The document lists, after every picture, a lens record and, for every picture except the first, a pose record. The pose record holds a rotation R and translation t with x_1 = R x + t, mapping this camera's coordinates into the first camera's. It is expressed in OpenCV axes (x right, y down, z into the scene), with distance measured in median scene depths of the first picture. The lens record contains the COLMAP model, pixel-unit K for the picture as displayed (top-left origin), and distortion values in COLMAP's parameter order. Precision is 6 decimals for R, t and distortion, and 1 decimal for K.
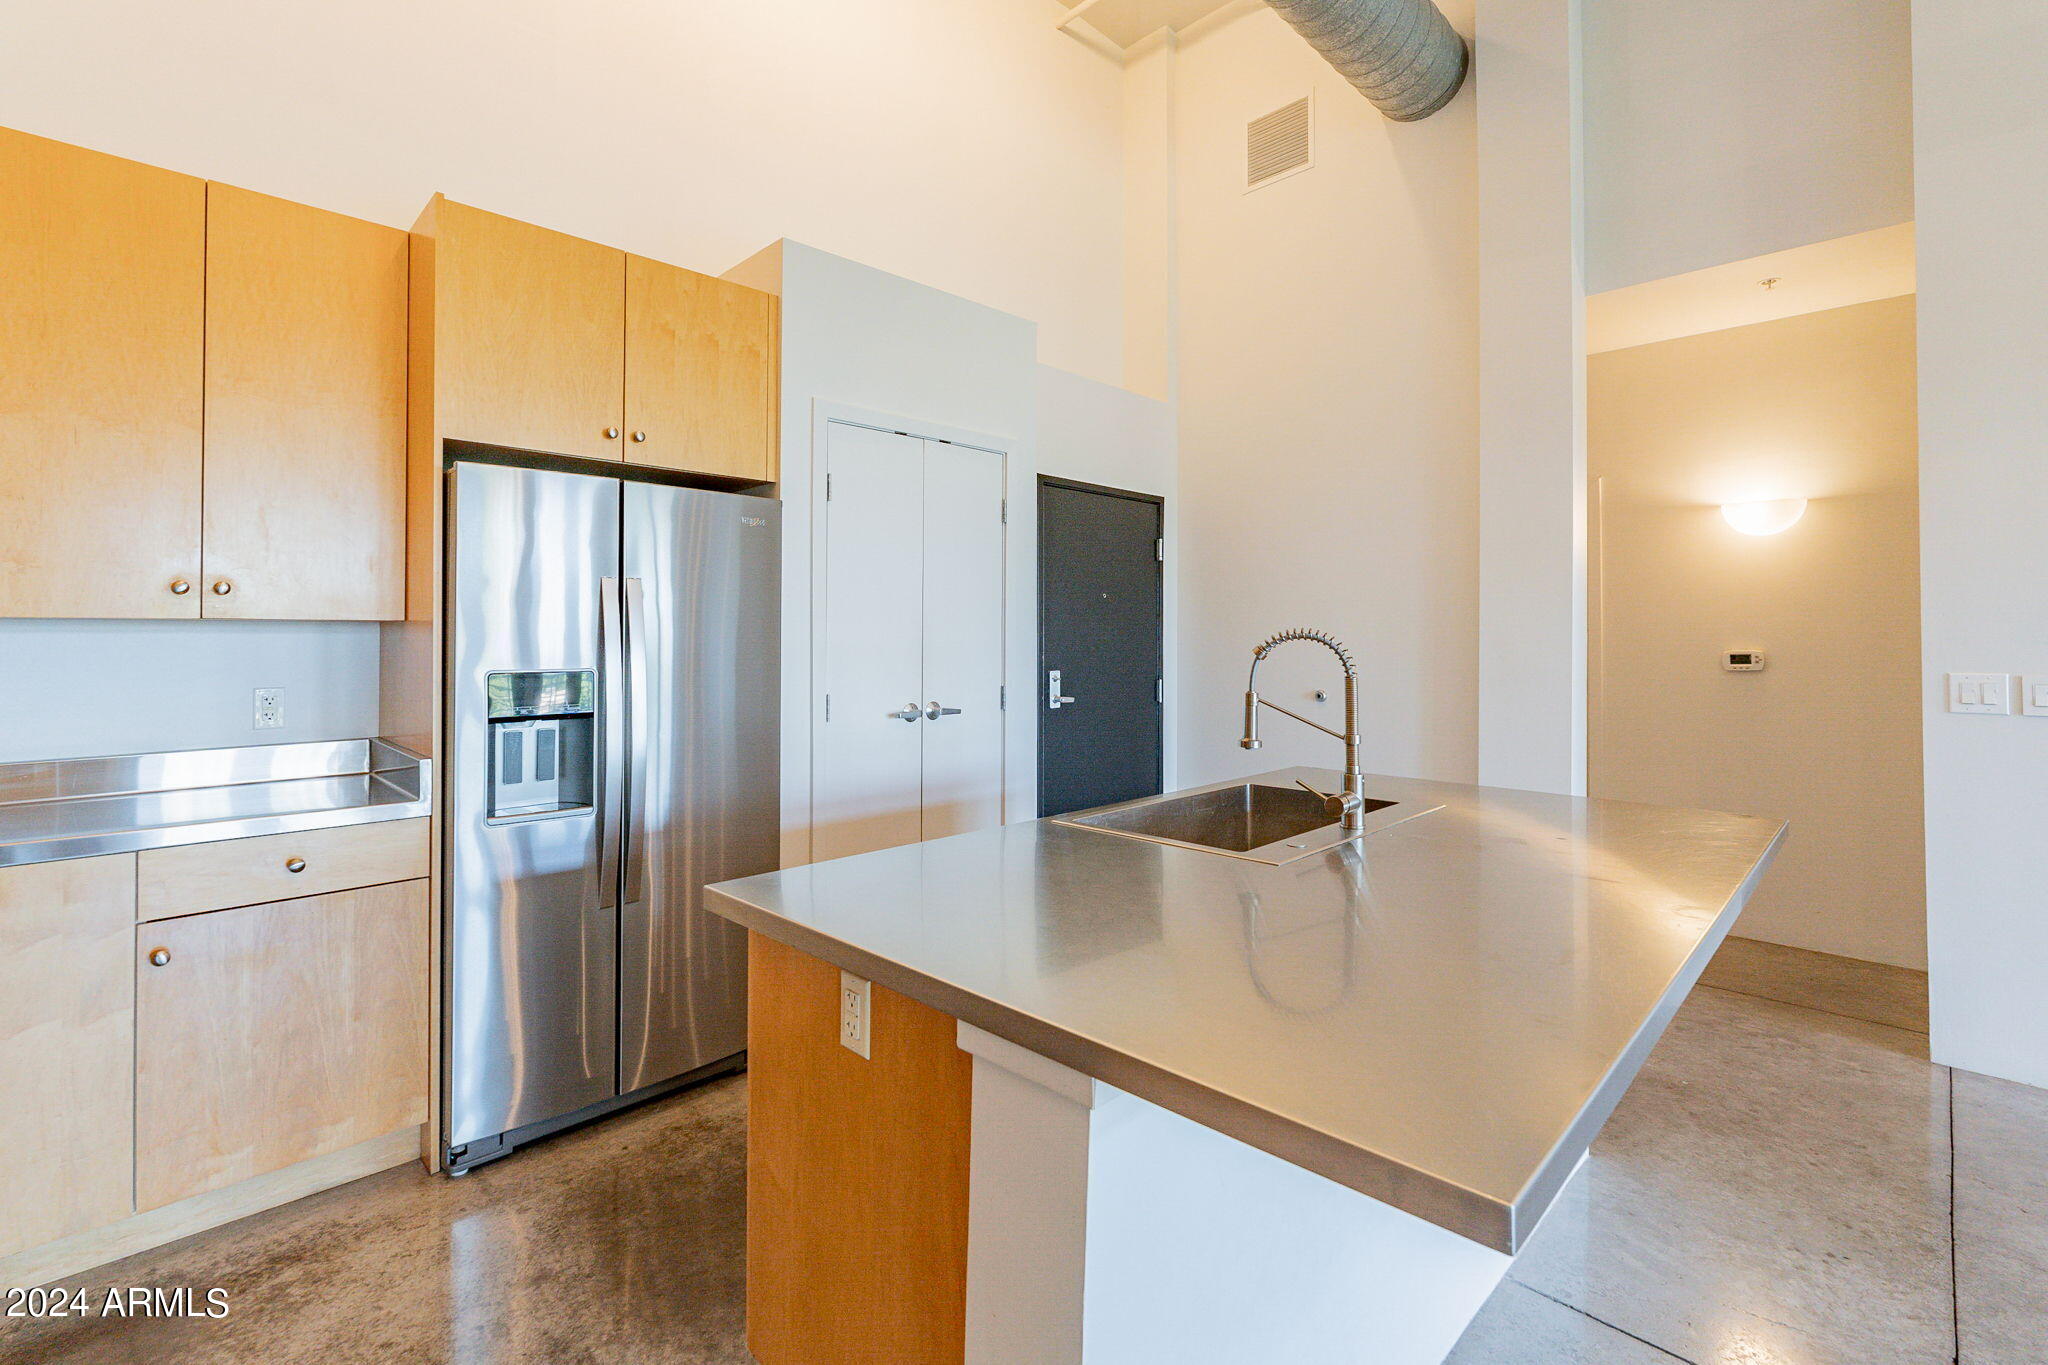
lens RADIAL K [[907.9, 0, 1015.5], [0, 907.9, 616.9], [0, 0, 1]] dist [-0.004686, 0.000357]
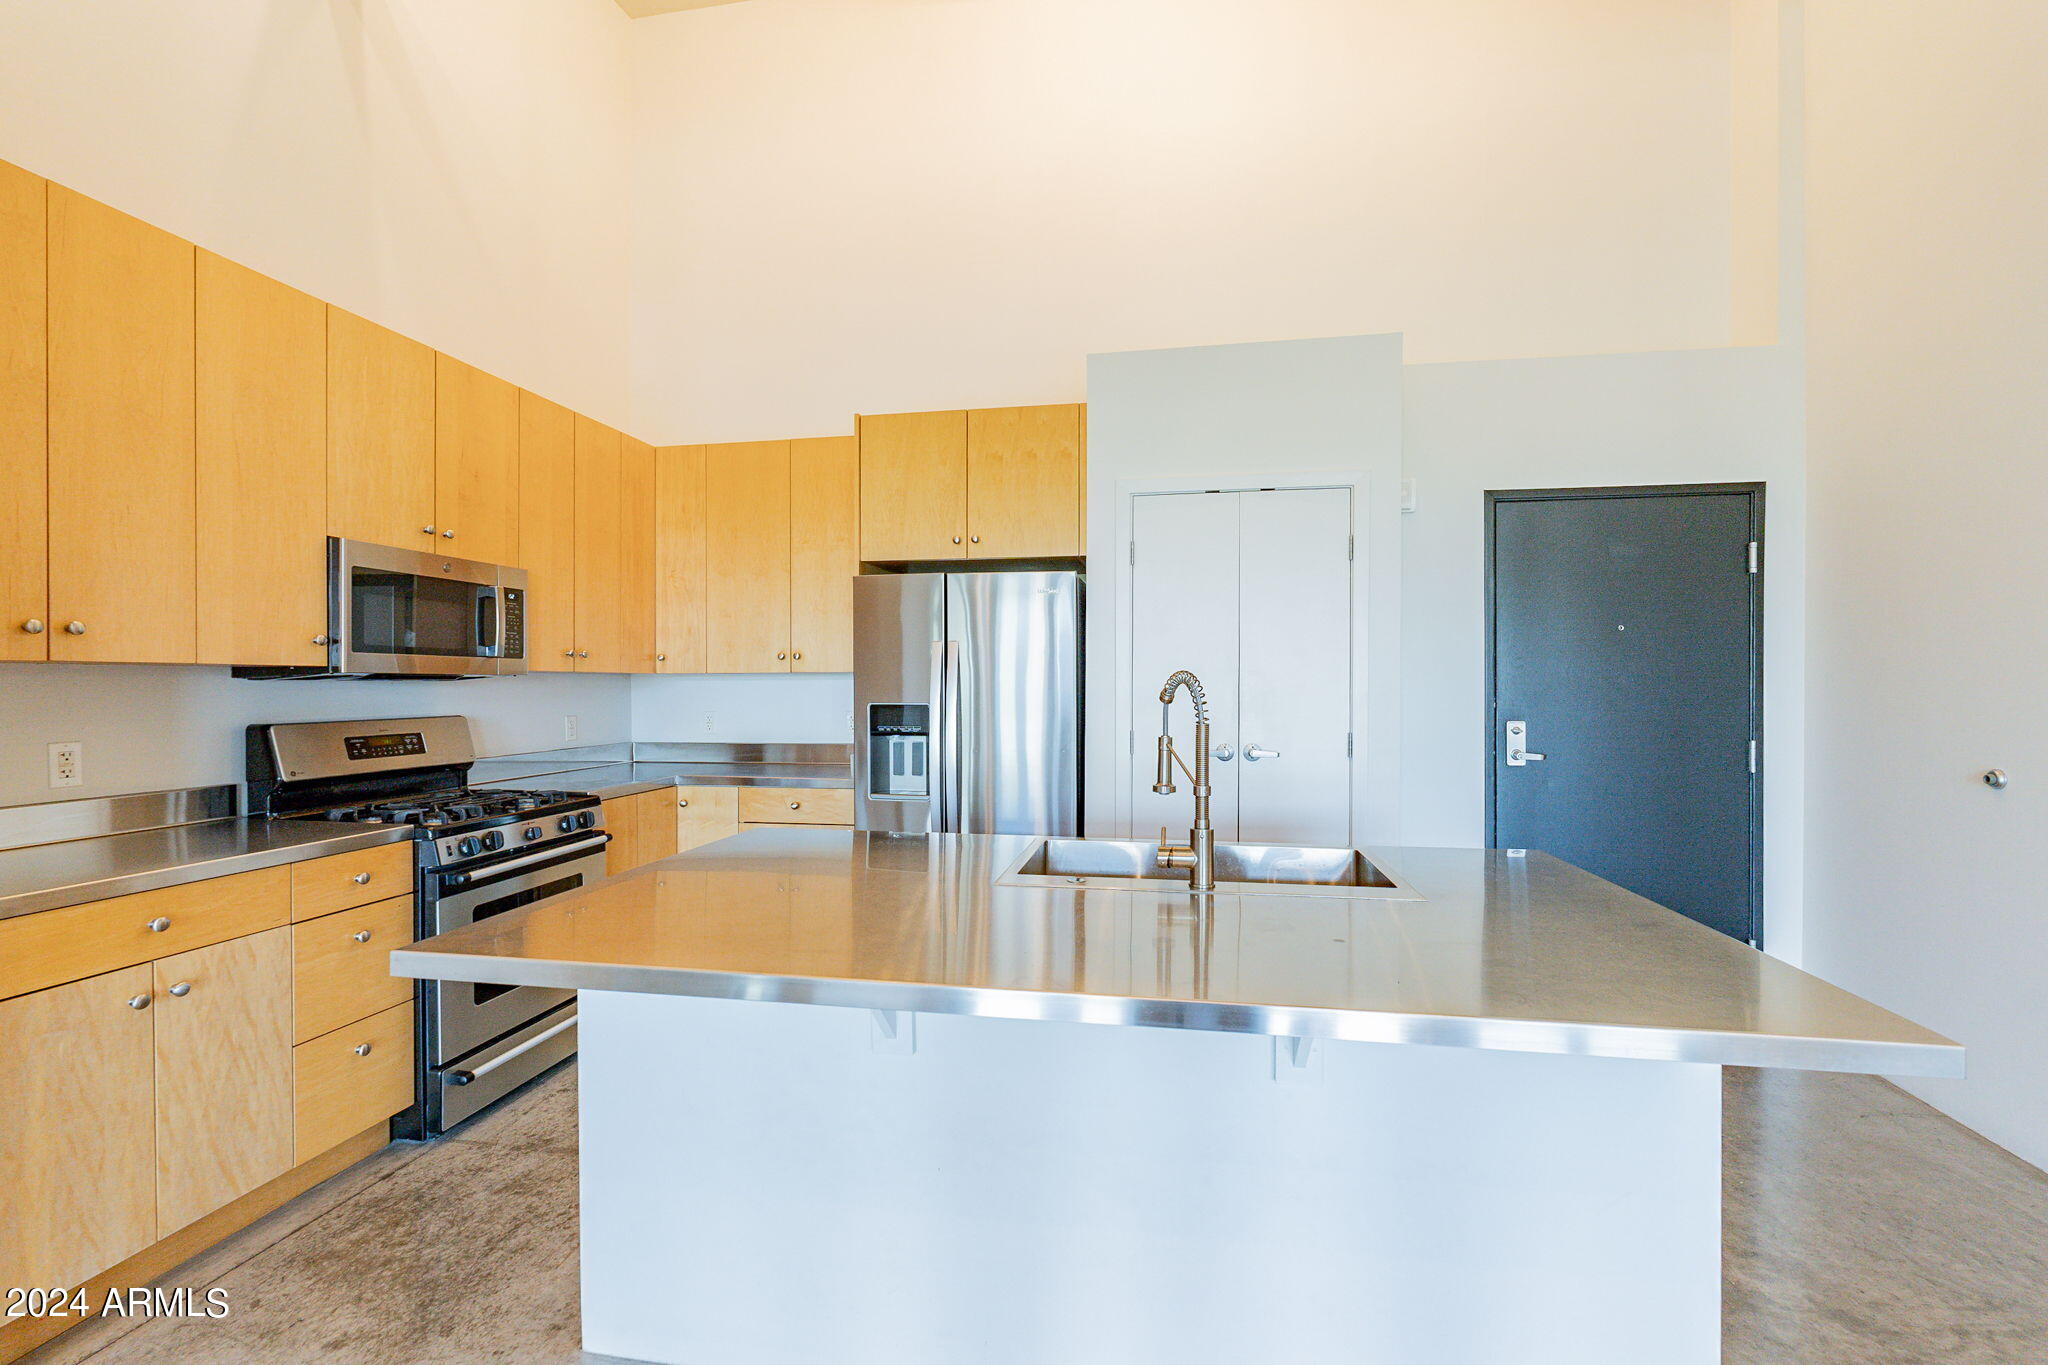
lens RADIAL K [[907.9, 0, 1016.7], [0, 907.9, 685.3], [0, 0, 1]] dist [-0.004686, 0.000357]
pose [[0.580037, 0.003393, -0.814583, 0.840659], [0.019222, 0.999656, 0.017851, 0.004010], [0.814363, -0.026012, 0.579772, 0.251871]]
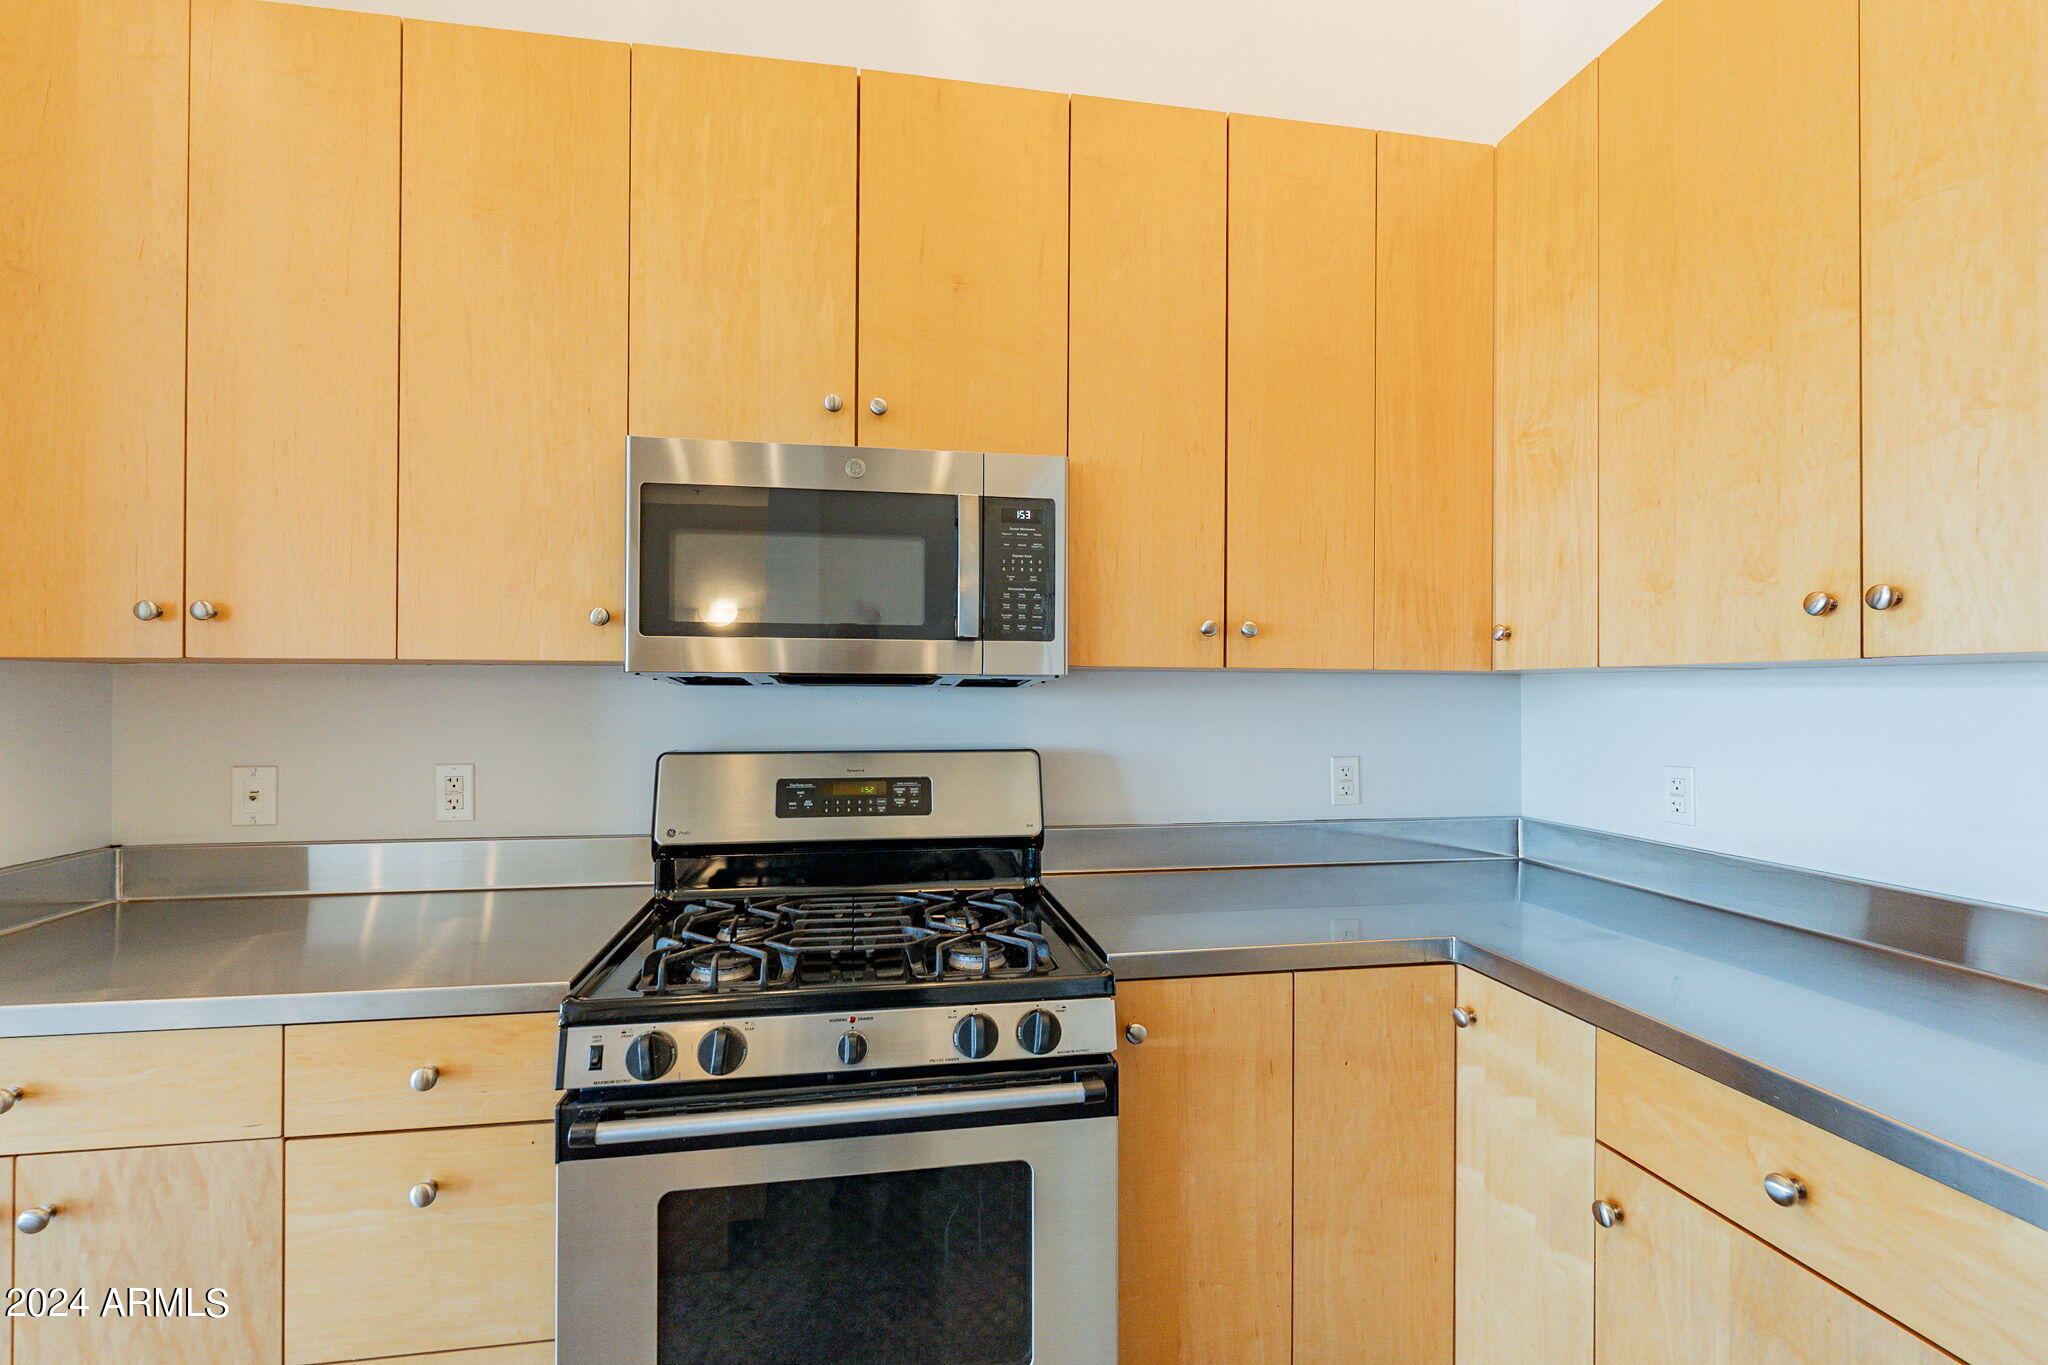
lens RADIAL K [[907.9, 0, 1032.0], [0, 907.9, 681.8], [0, 0, 1]] dist [-0.004686, 0.000357]
pose [[-0.559752, -0.005941, -0.828639, -0.165746], [0.016932, 0.999684, -0.018605, 0.015844], [0.828487, -0.024445, -0.559474, 0.806620]]
